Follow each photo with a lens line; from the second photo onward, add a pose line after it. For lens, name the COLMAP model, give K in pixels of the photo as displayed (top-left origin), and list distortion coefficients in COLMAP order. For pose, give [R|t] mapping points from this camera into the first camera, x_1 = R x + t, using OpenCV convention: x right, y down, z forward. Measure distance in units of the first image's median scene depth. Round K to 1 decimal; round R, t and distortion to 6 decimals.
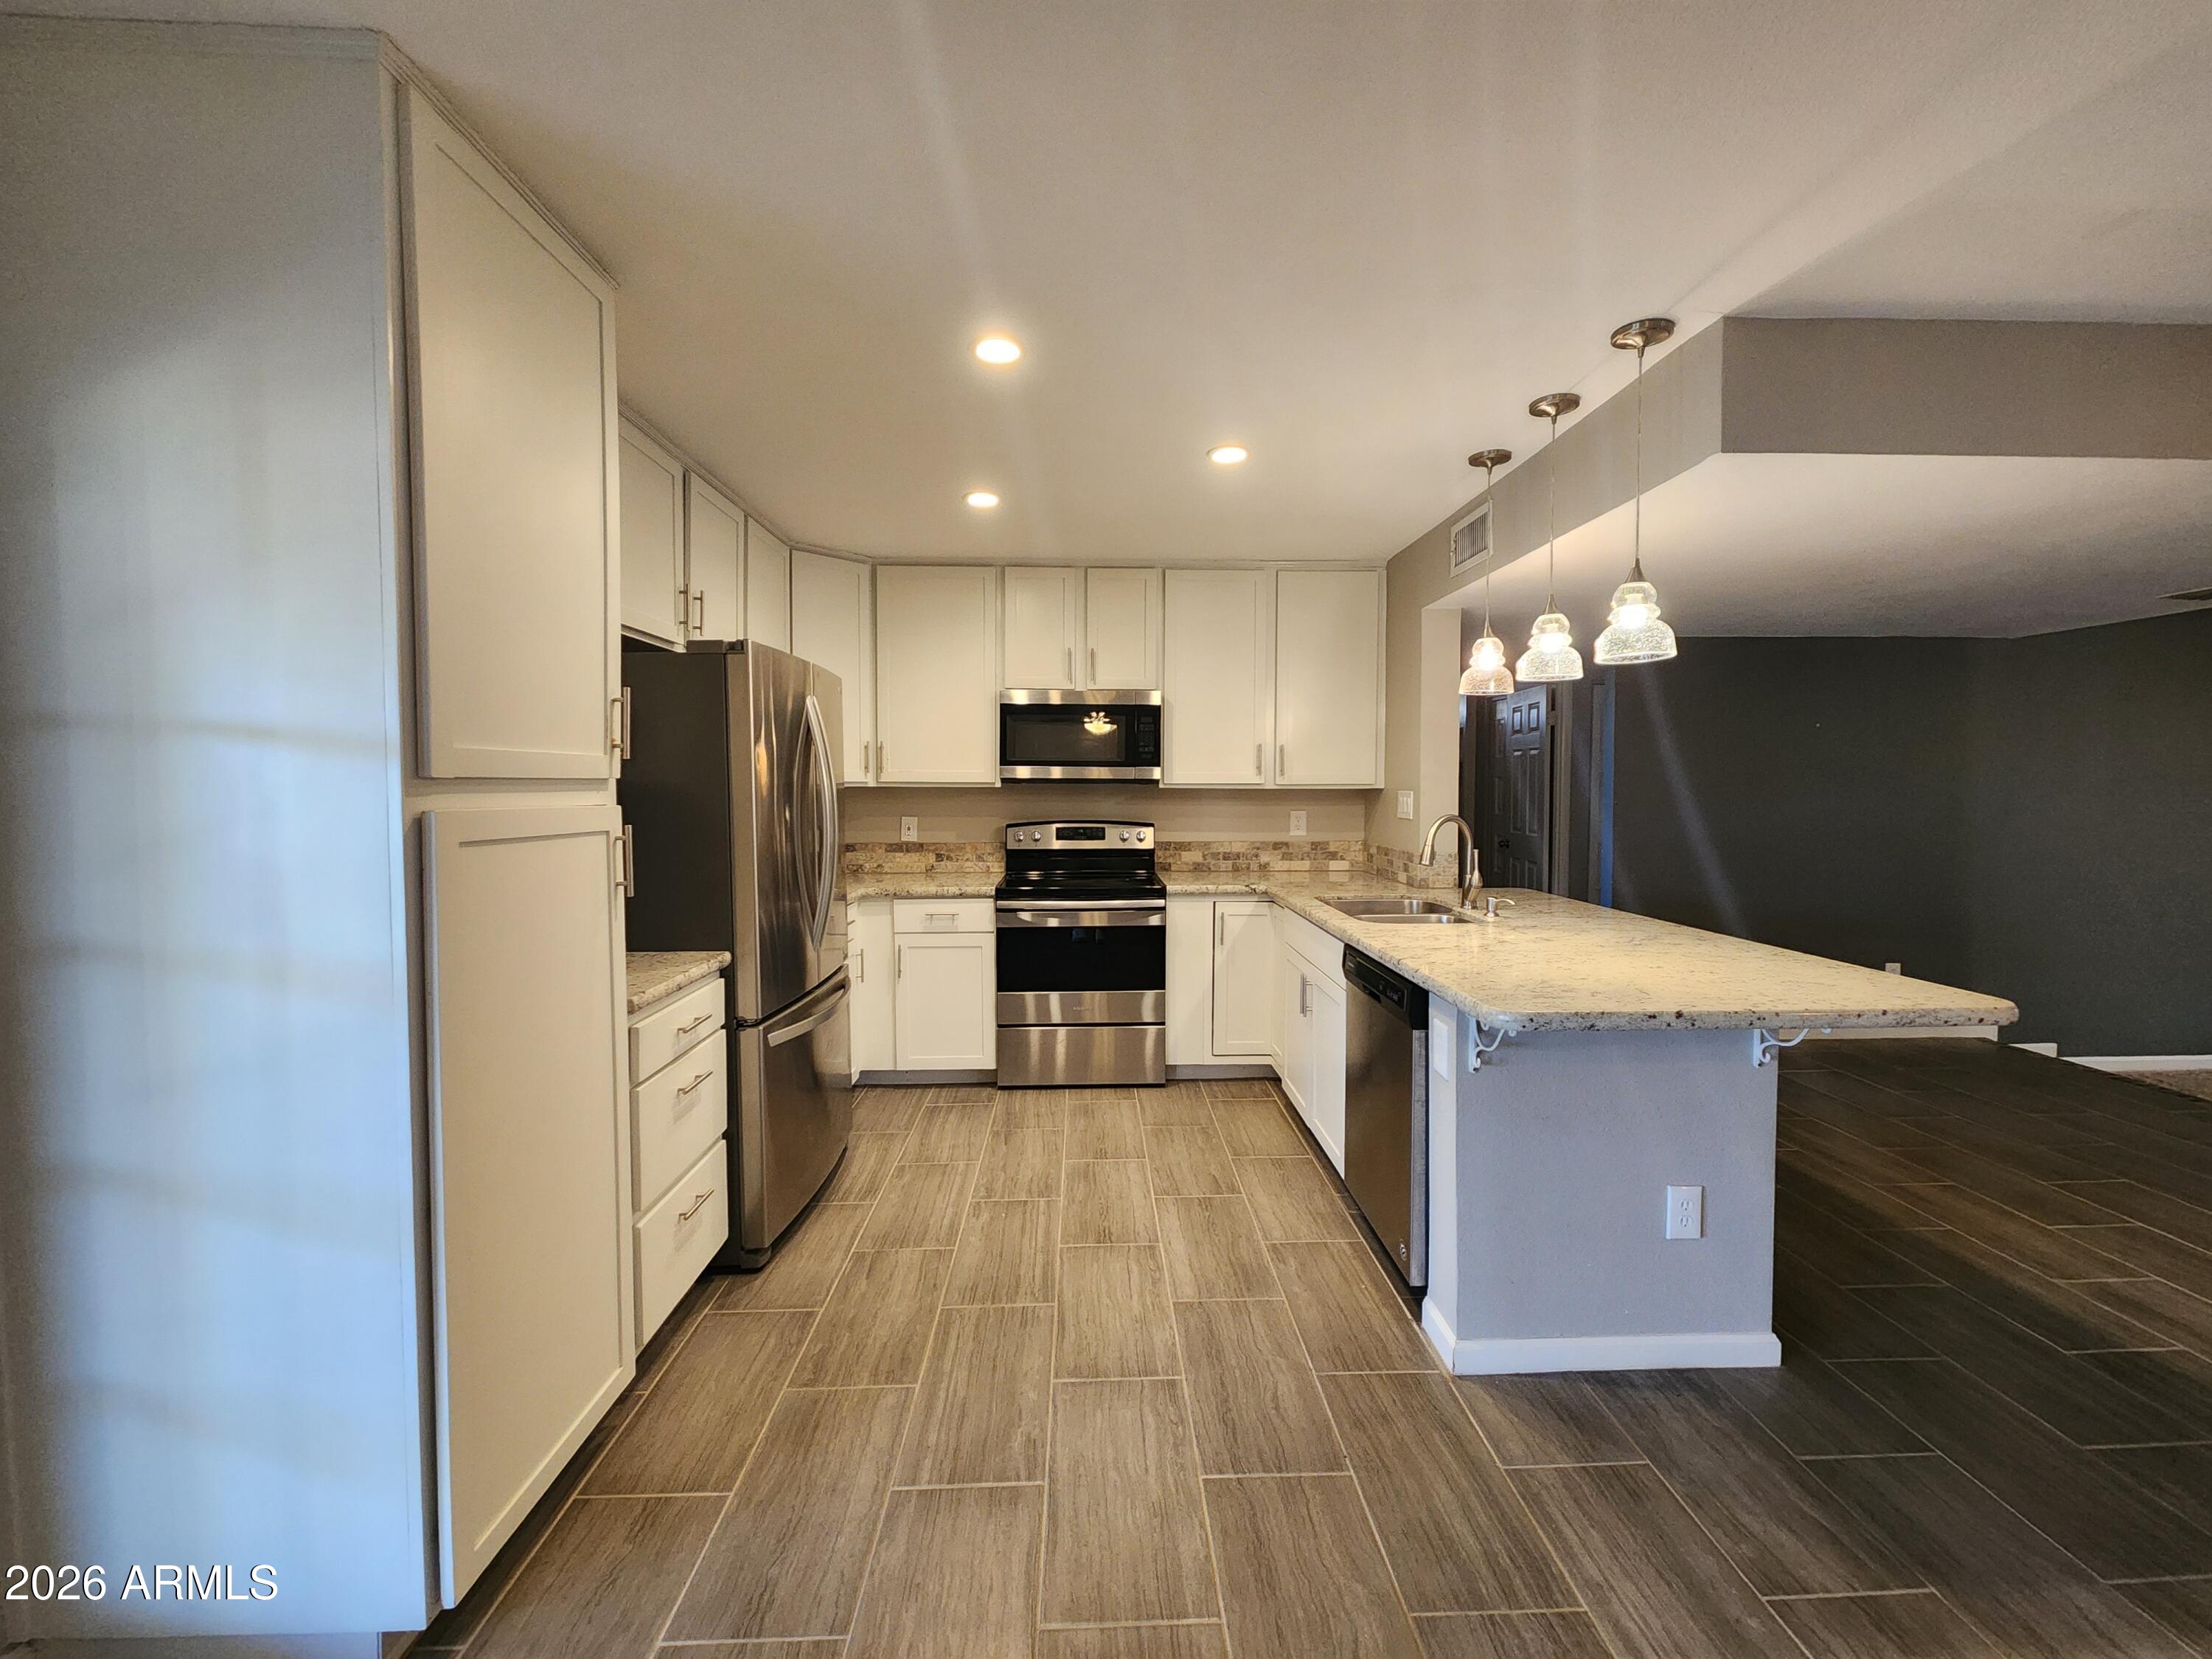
lens RADIAL K [[897.0, 0, 1114.8], [0, 897.0, 817.6], [0, 0, 1]] dist [0.001310, 0.000139]
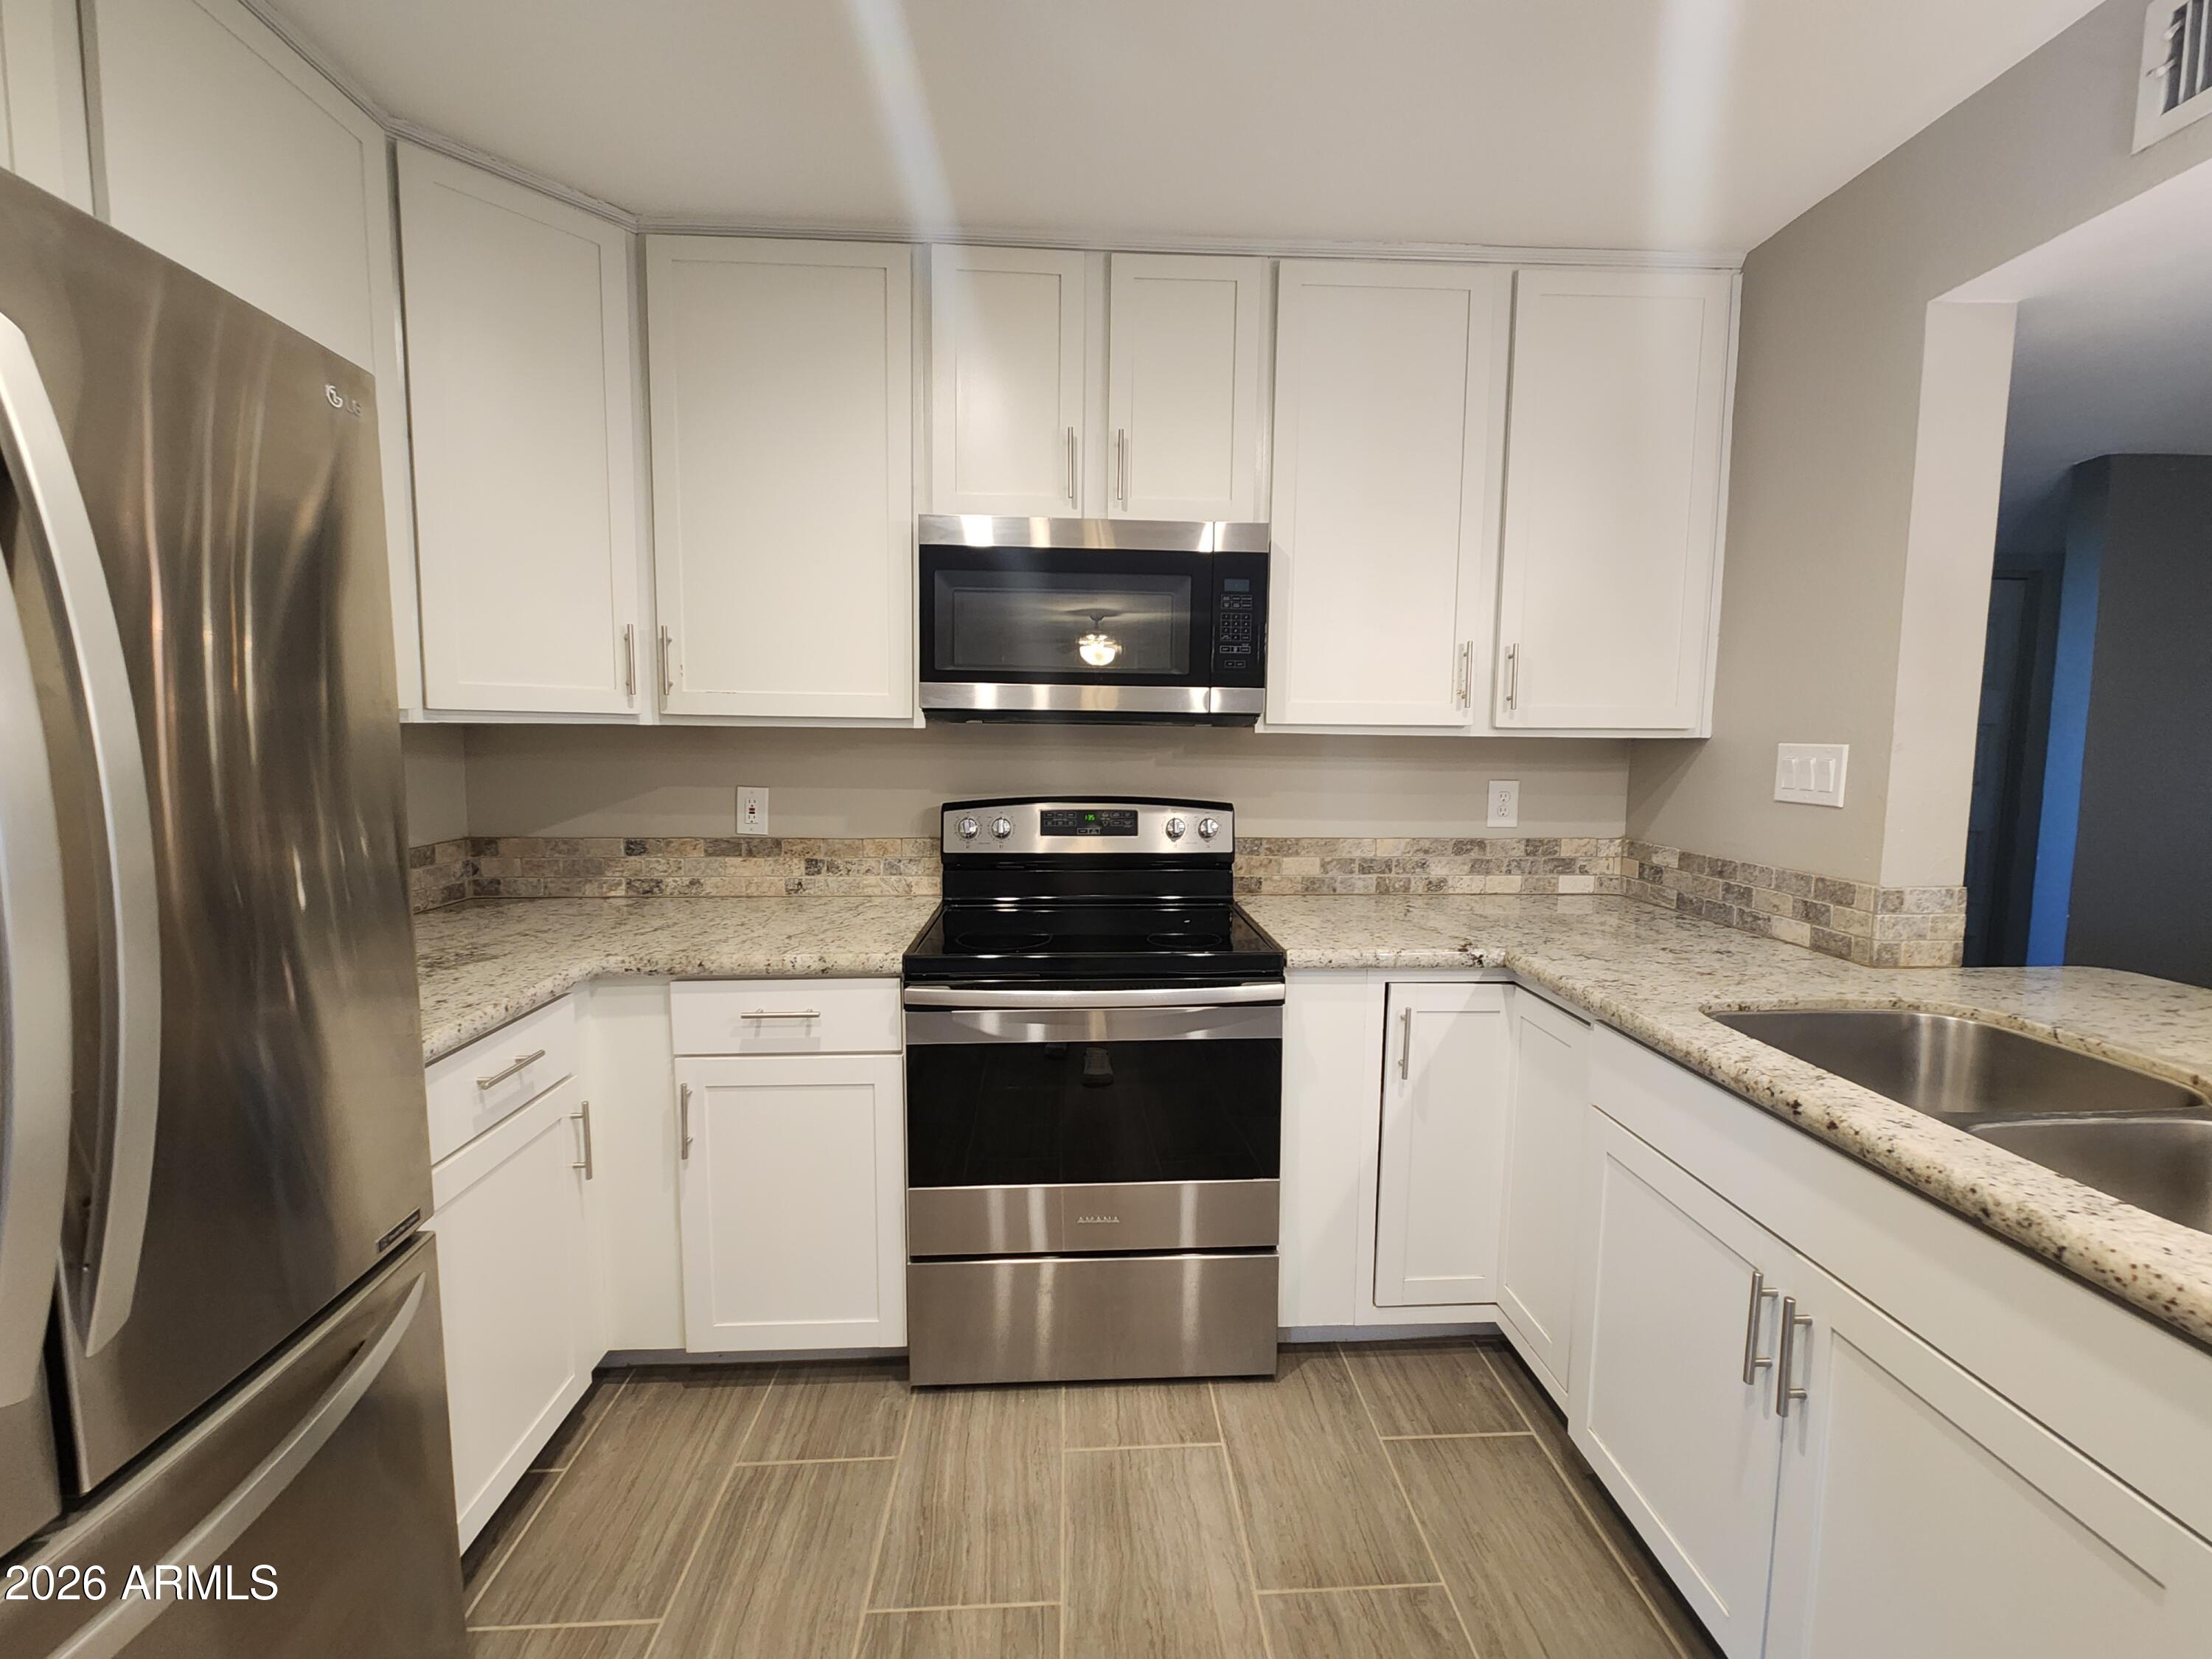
lens RADIAL K [[897.0, 0, 1114.8], [0, 897.0, 817.6], [0, 0, 1]] dist [0.001310, 0.000139]
pose [[0.999822, 0.006713, 0.017646, -0.036608], [-0.007617, 0.998633, 0.051708, -0.012826], [-0.017274, -0.051833, 0.998506, 0.553227]]
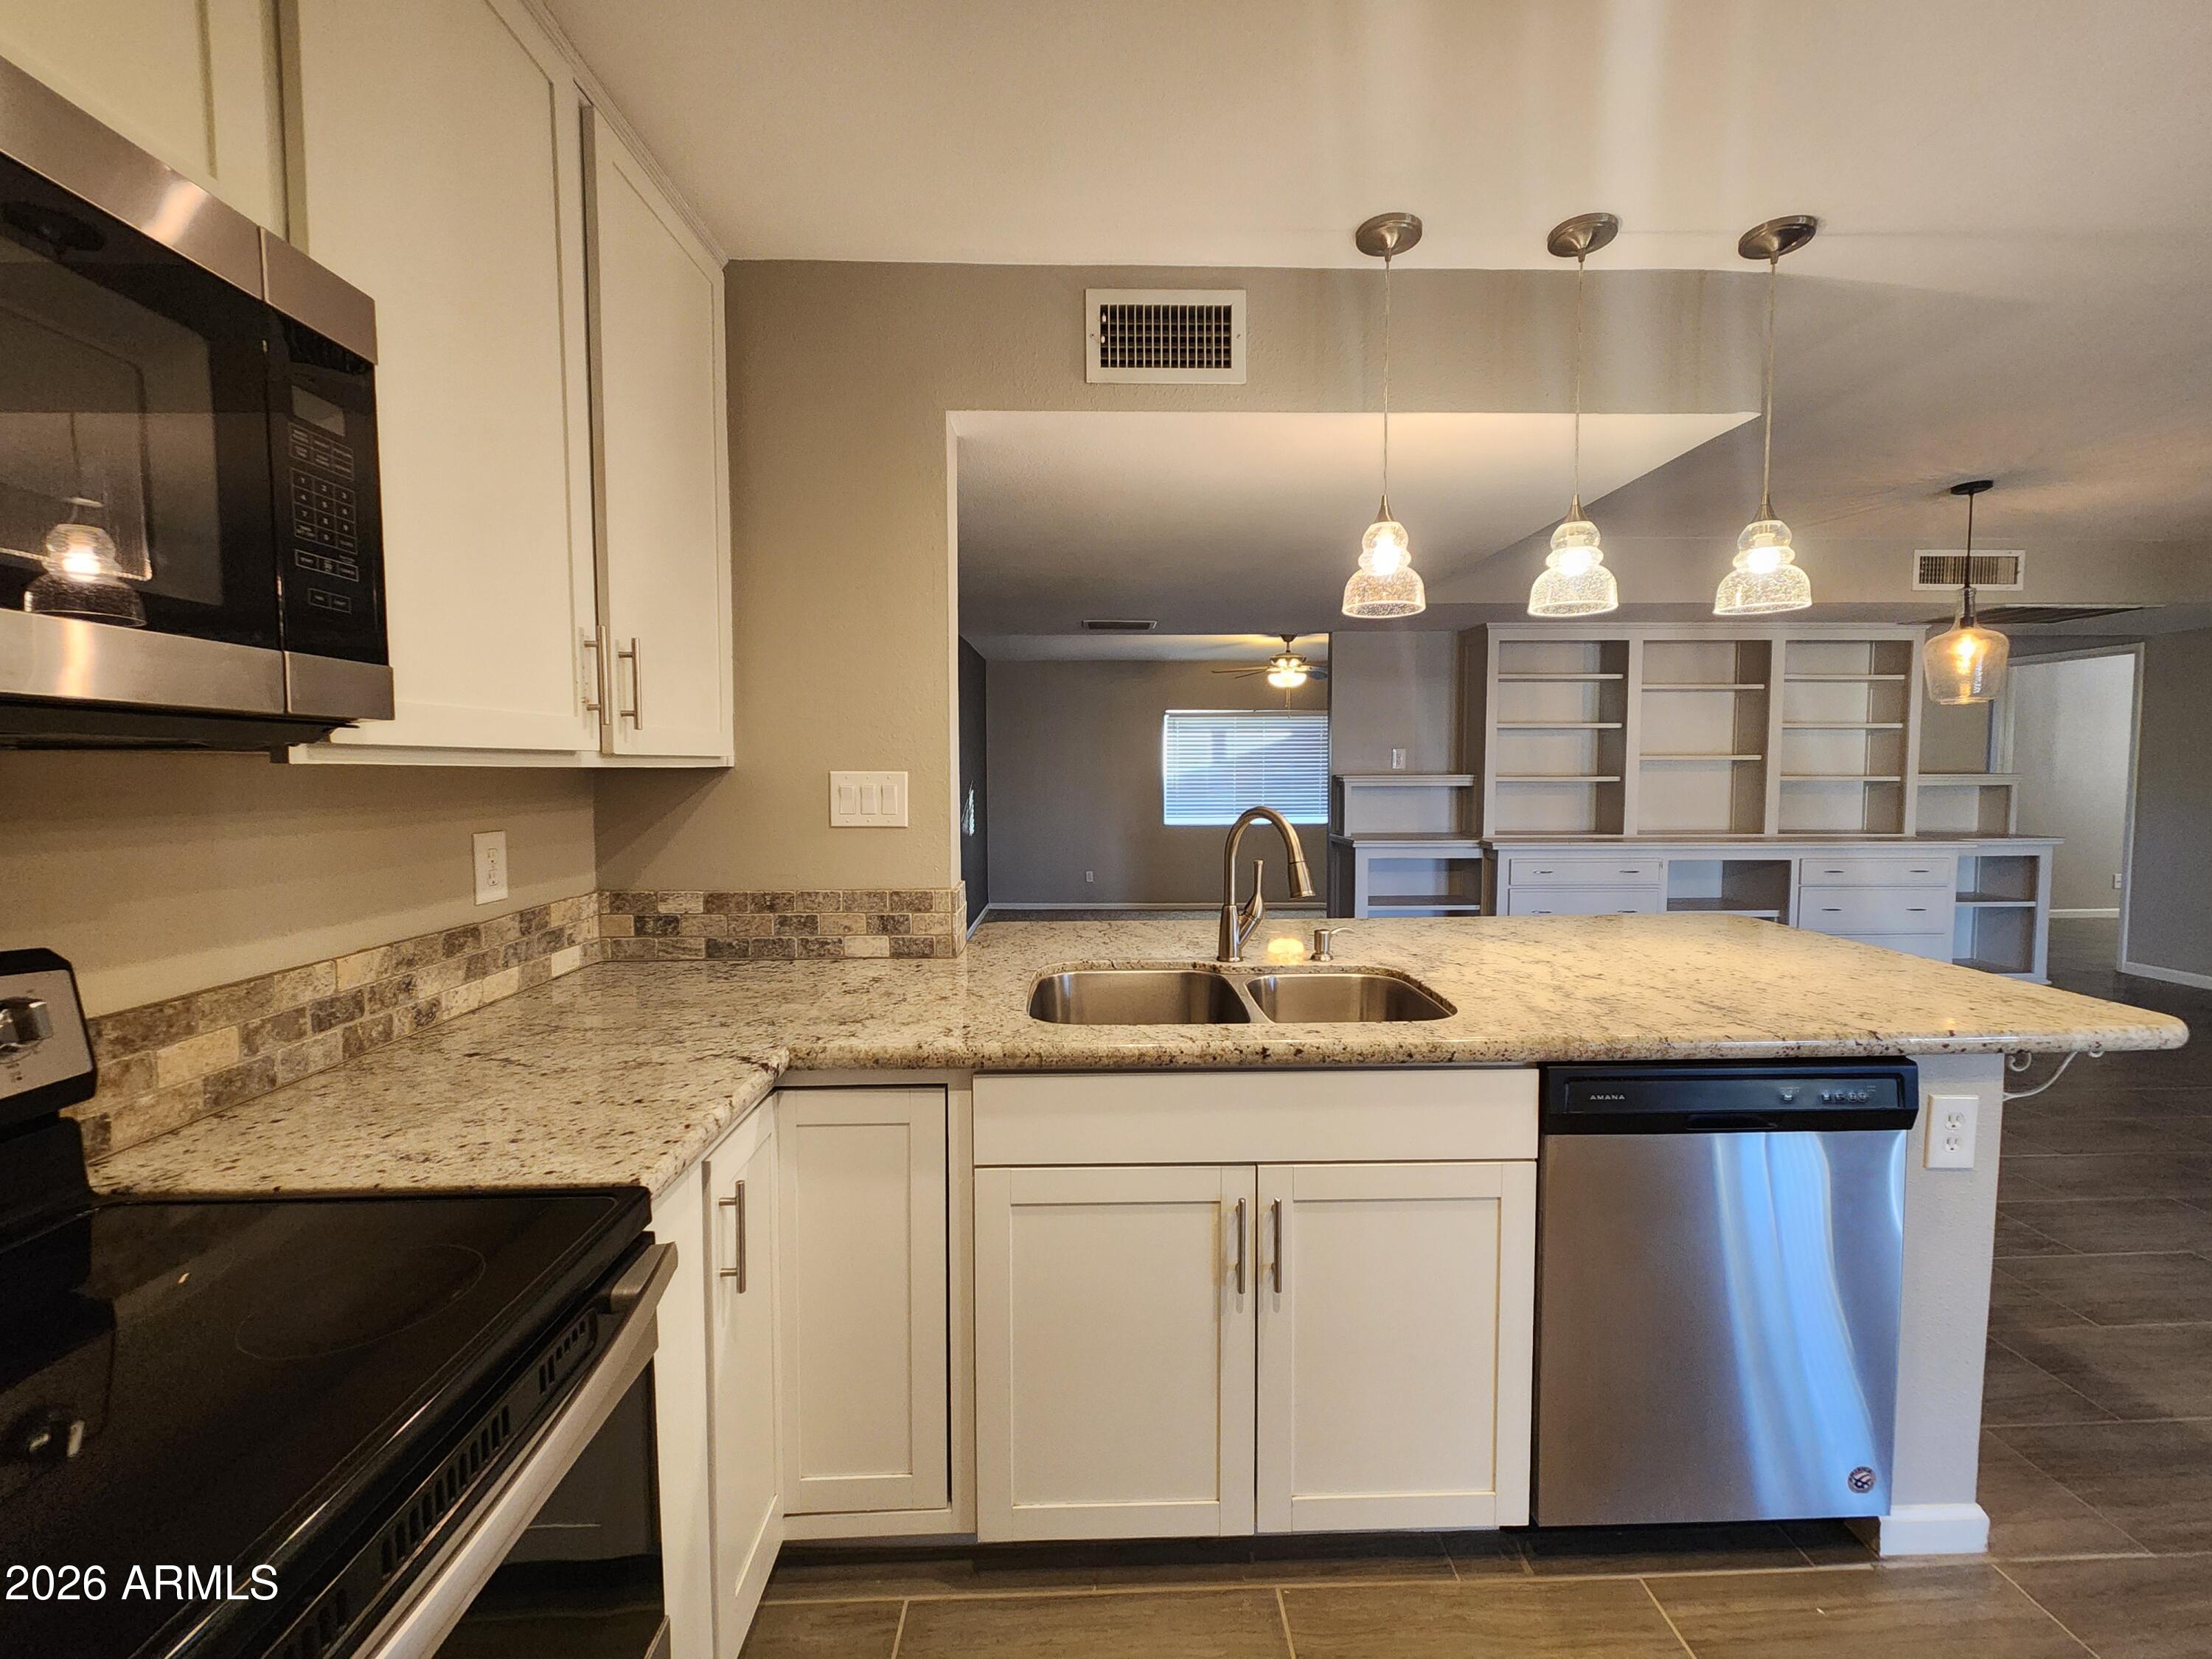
lens RADIAL K [[900.5, 0, 1113.9], [0, 900.5, 813.1], [0, 0, 1]] dist [-0.000060, -0.000053]
pose [[0.006405, -0.052164, 0.998618, -0.169582], [0.042679, 0.997743, 0.051844, -0.026333], [-0.999068, 0.042288, 0.008617, 0.866229]]
